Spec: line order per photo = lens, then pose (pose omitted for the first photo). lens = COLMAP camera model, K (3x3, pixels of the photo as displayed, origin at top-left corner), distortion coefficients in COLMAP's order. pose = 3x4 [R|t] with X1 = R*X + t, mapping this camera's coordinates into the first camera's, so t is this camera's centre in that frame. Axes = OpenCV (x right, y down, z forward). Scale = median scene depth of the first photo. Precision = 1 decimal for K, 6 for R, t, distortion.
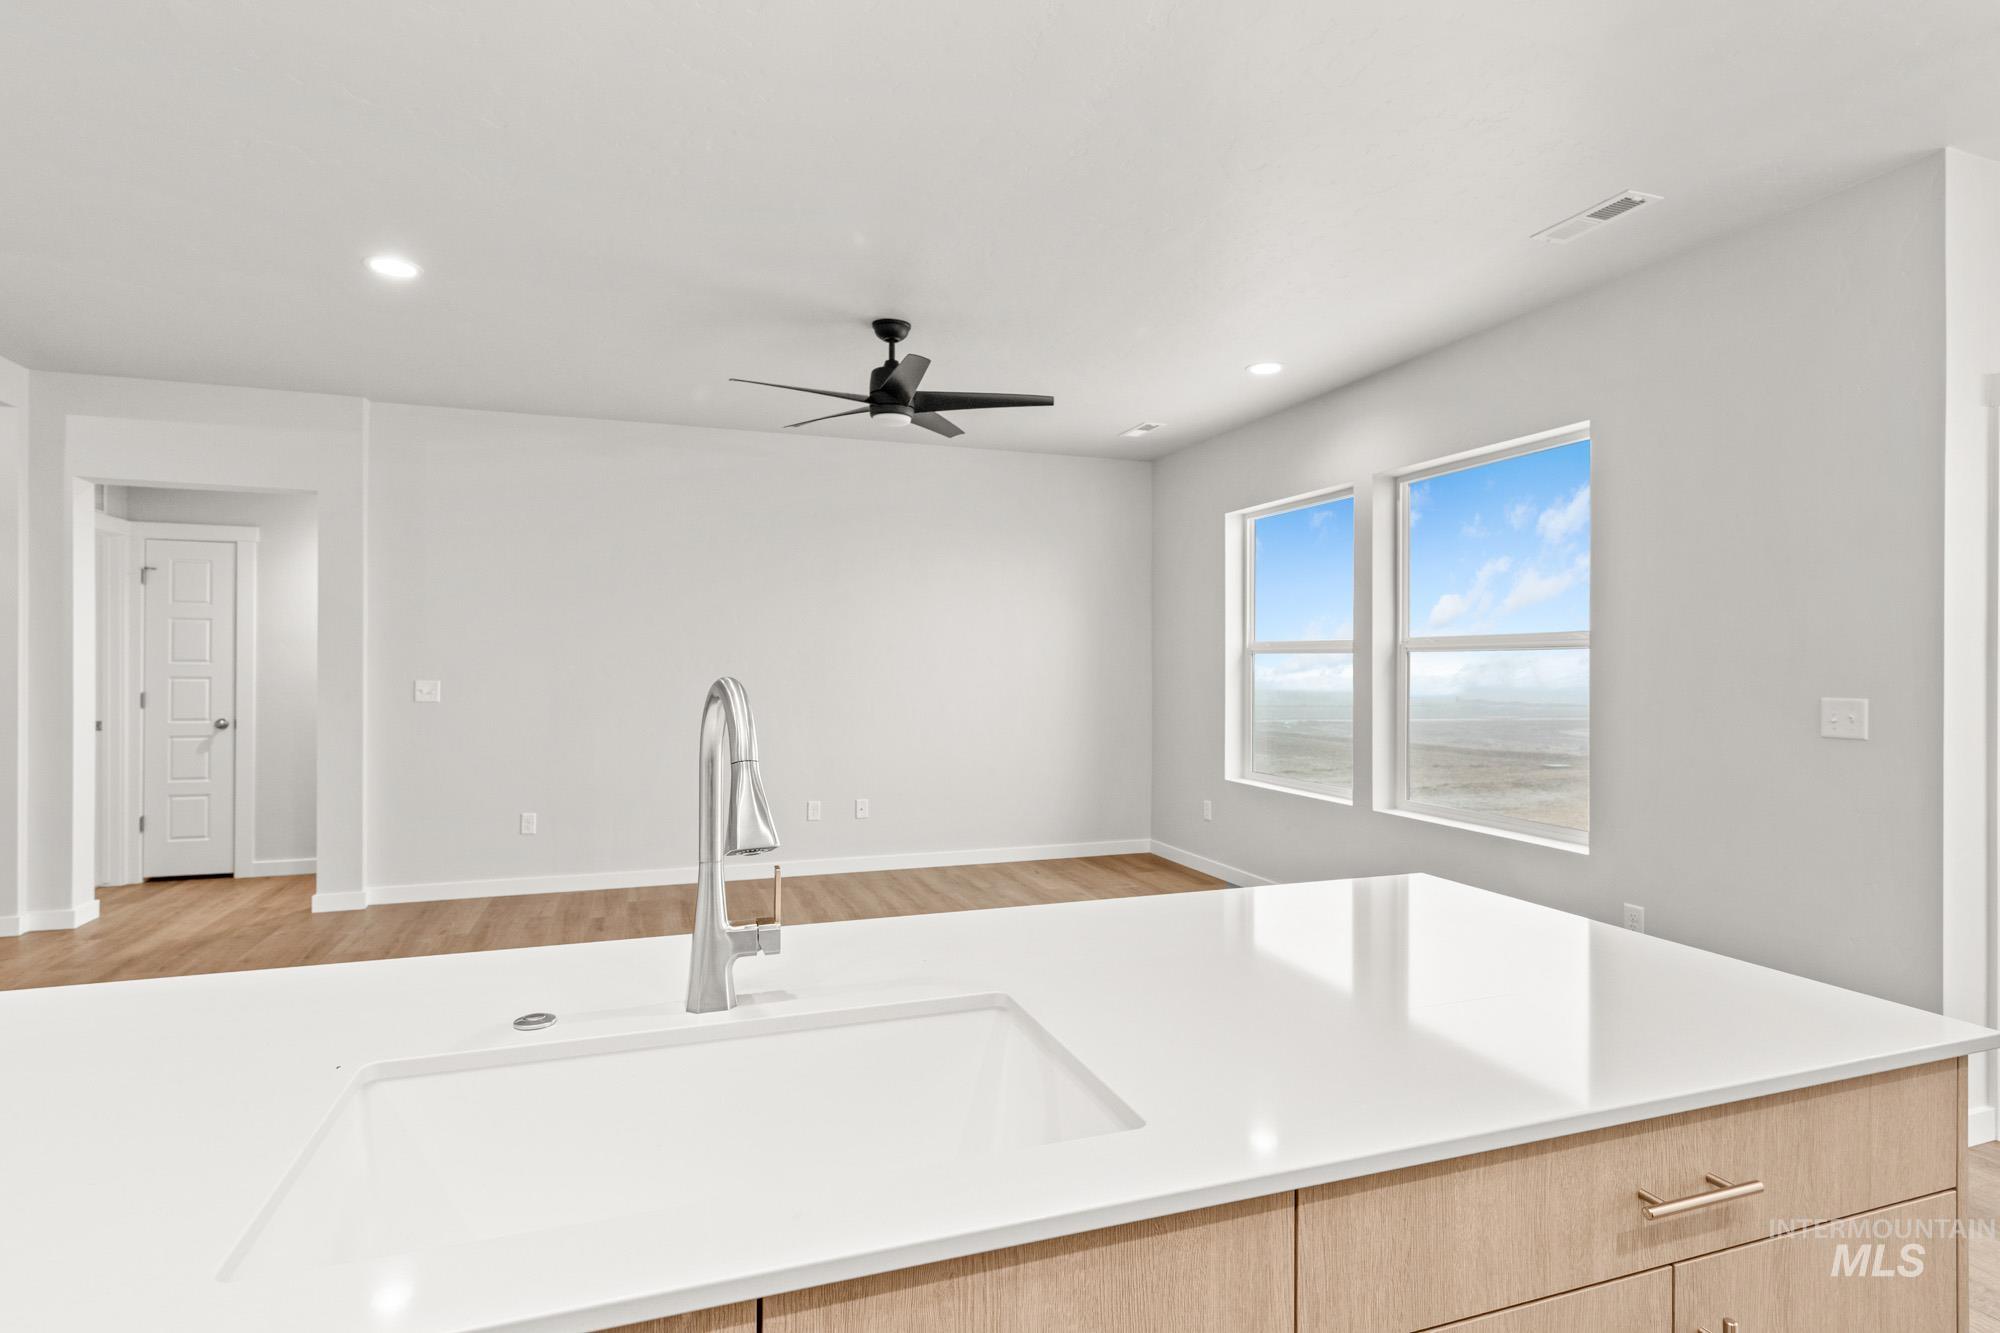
lens RADIAL K [[1000.4, 0, 1000.0], [0, 1000.4, 666.5], [0, 0, 1]] dist [0.001384, 0.000385]
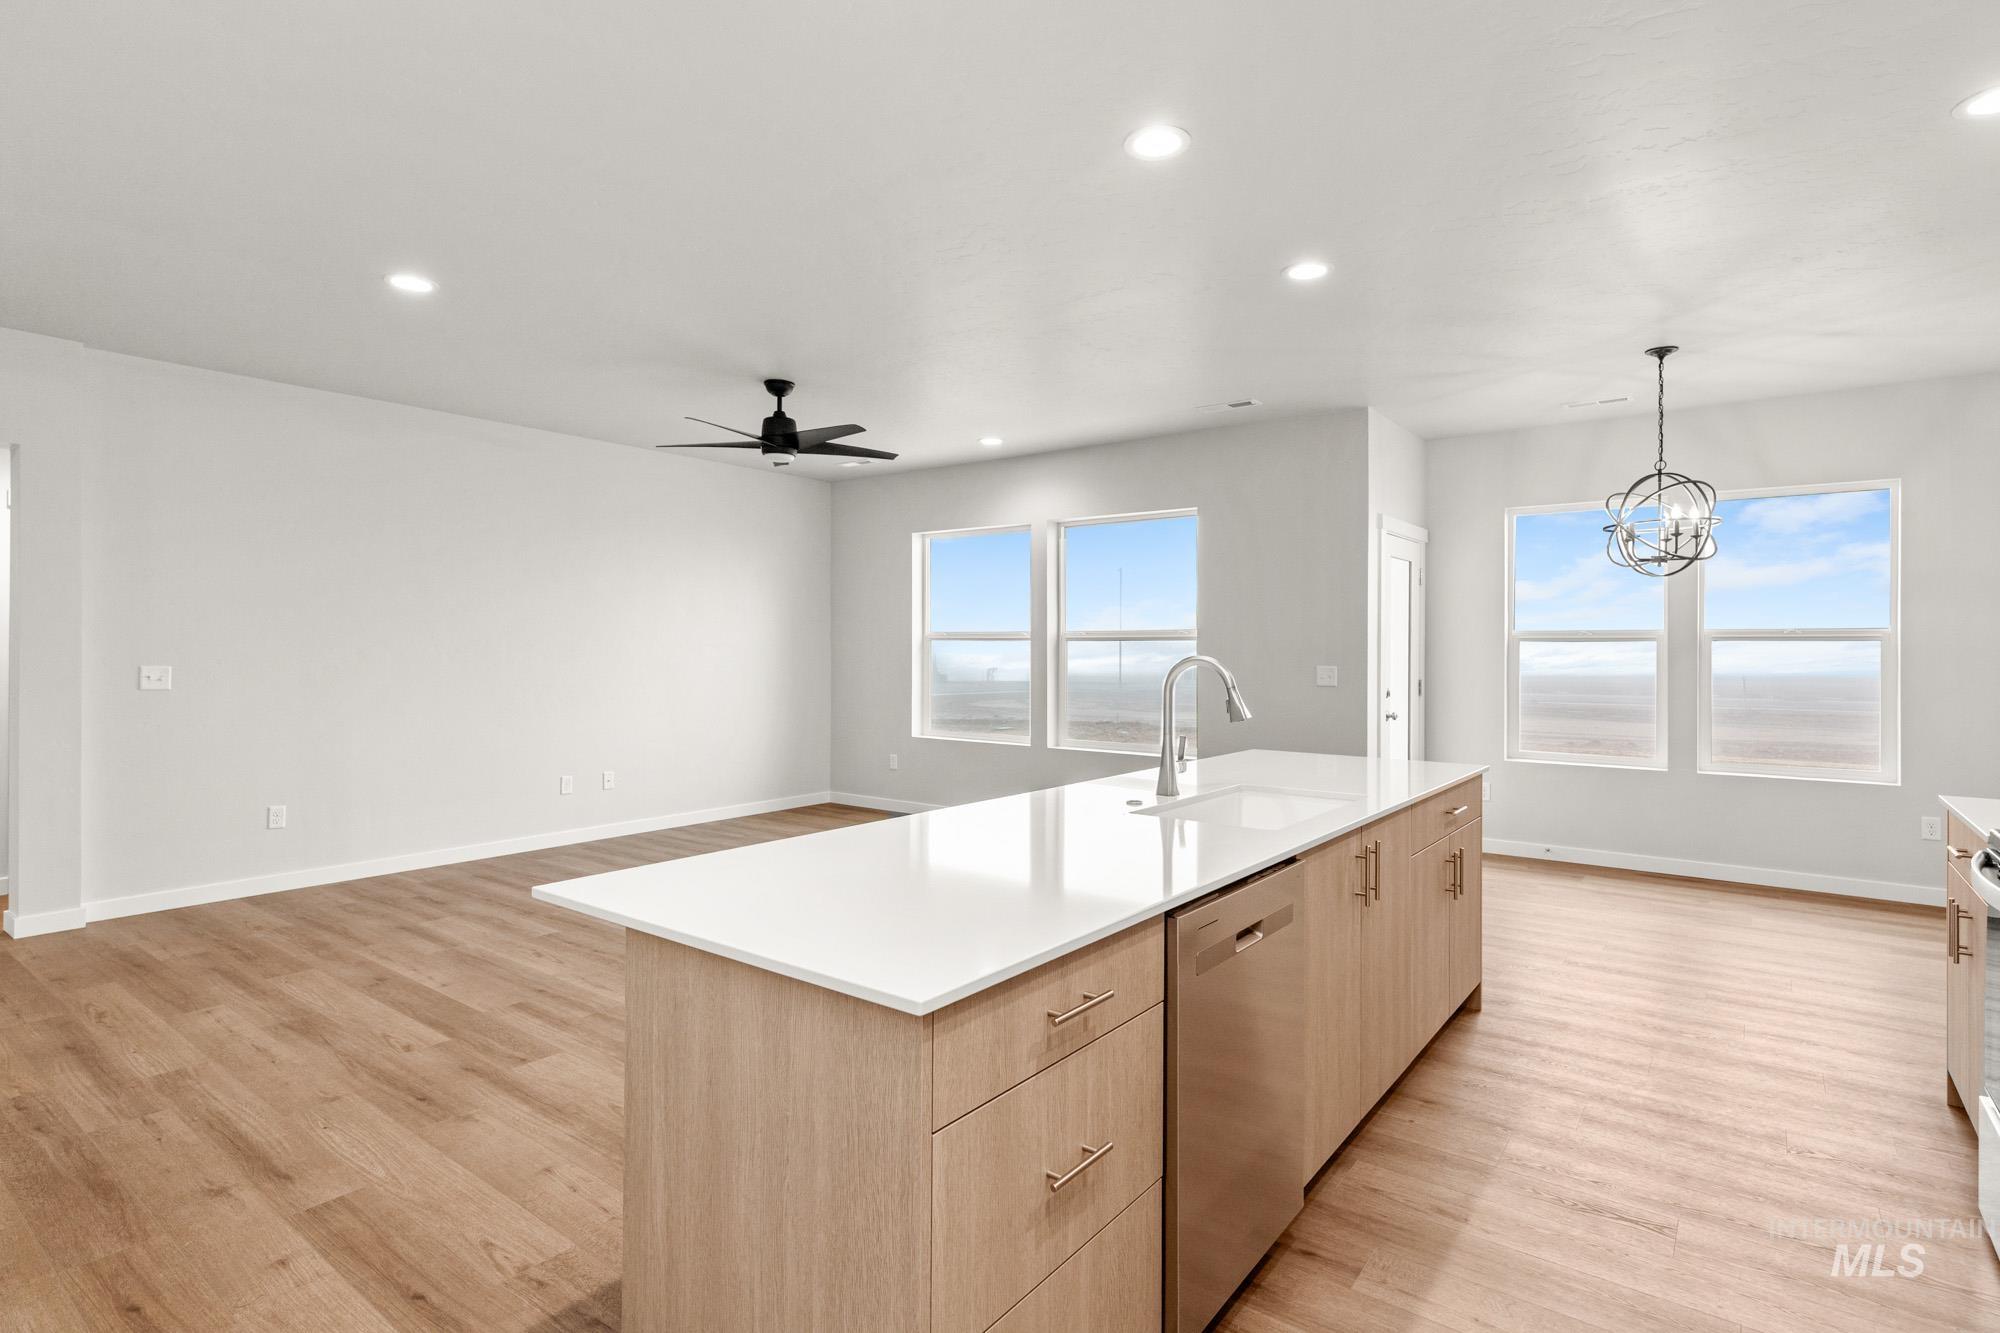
lens RADIAL K [[989.7, 0, 1004.6], [0, 989.7, 646.1], [0, 0, 1]] dist [0.004967, 0.000726]
pose [[0.837045, 0.002502, 0.547128, -0.466298], [-0.000071, 0.999990, -0.004466, 0.000047], [-0.547134, 0.003699, 0.837037, -0.184100]]
